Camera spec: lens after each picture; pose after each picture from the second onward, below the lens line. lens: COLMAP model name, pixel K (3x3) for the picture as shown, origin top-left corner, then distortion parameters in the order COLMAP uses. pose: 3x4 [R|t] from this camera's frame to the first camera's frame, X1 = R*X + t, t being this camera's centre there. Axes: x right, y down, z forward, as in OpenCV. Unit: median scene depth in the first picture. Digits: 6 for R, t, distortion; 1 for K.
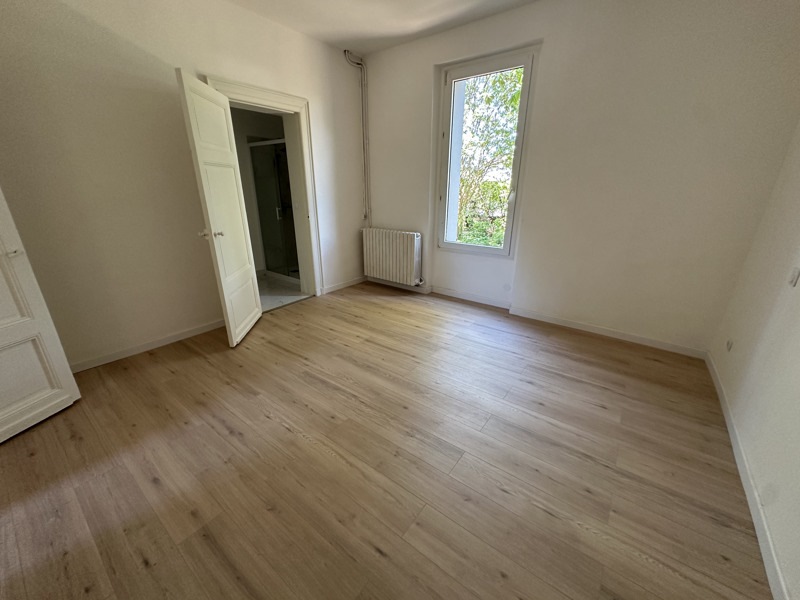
lens RADIAL K [[318.9, 0, 400.3], [0, 318.9, 301.0], [0, 0, 1]] dist [-0.000234, 0.000396]
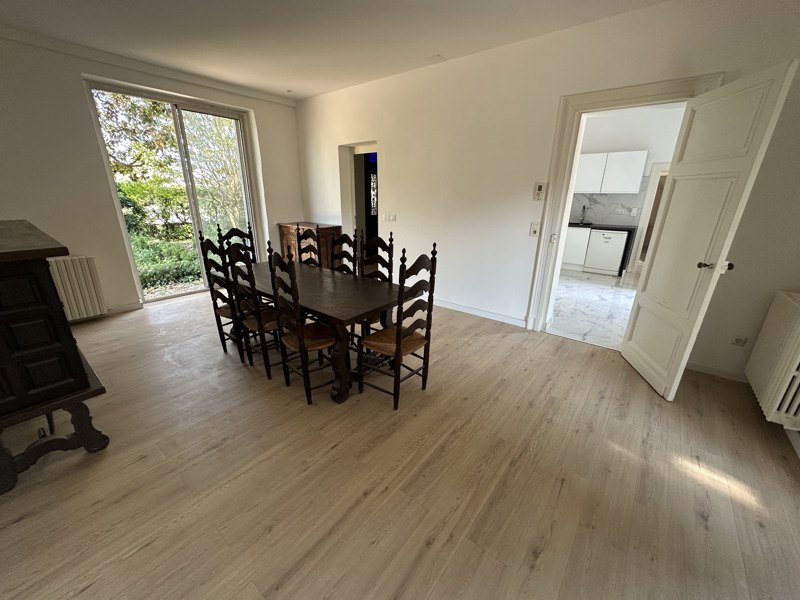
lens RADIAL K [[318.9, 0, 396.8], [0, 318.9, 300.7], [0, 0, 1]] dist [-0.000234, 0.000396]
pose [[0.033609, -0.315813, 0.948226, -0.948415], [0.320638, 0.902018, 0.289059, -0.392079], [-0.946605, 0.294322, 0.131577, 0.945902]]
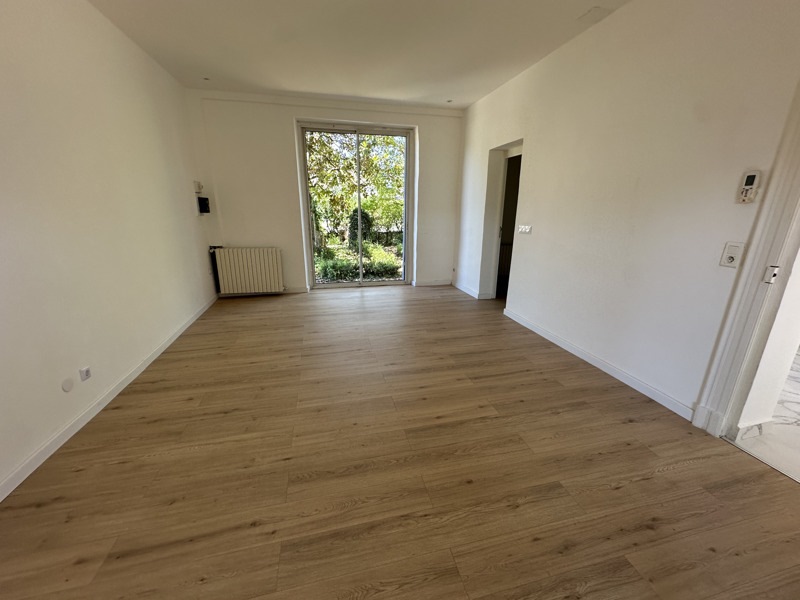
lens RADIAL K [[318.9, 0, 396.3], [0, 318.9, 300.5], [0, 0, 1]] dist [-0.000234, 0.000396]
pose [[0.630743, -0.212499, 0.746329, -0.582119], [0.248941, 0.966351, 0.064758, -0.199526], [-0.734977, 0.144946, 0.662419, 0.516657]]
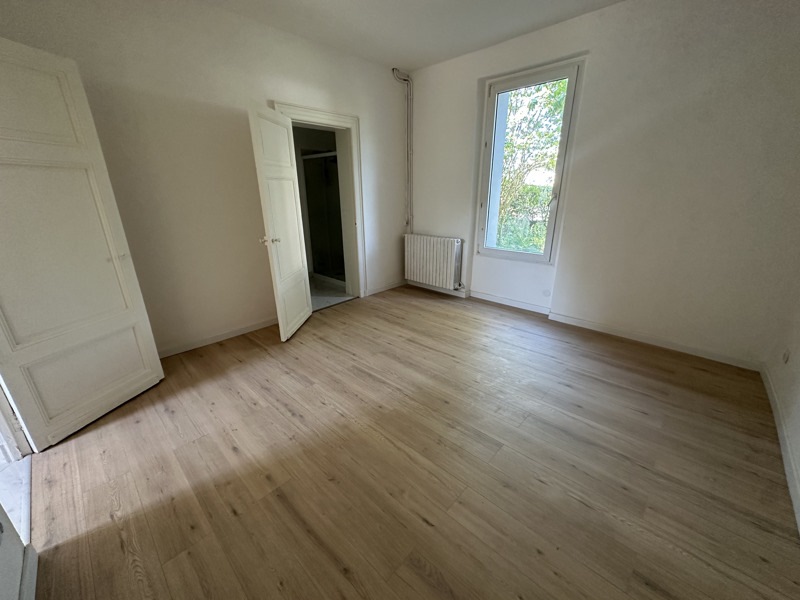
lens RADIAL K [[318.9, 0, 397.3], [0, 318.9, 301.4], [0, 0, 1]] dist [-0.000234, 0.000396]
pose [[0.993412, 0.023624, -0.112135, -0.035302], [-0.024461, 0.999682, -0.006095, 0.002970], [0.111956, 0.008798, 0.993674, -0.091943]]
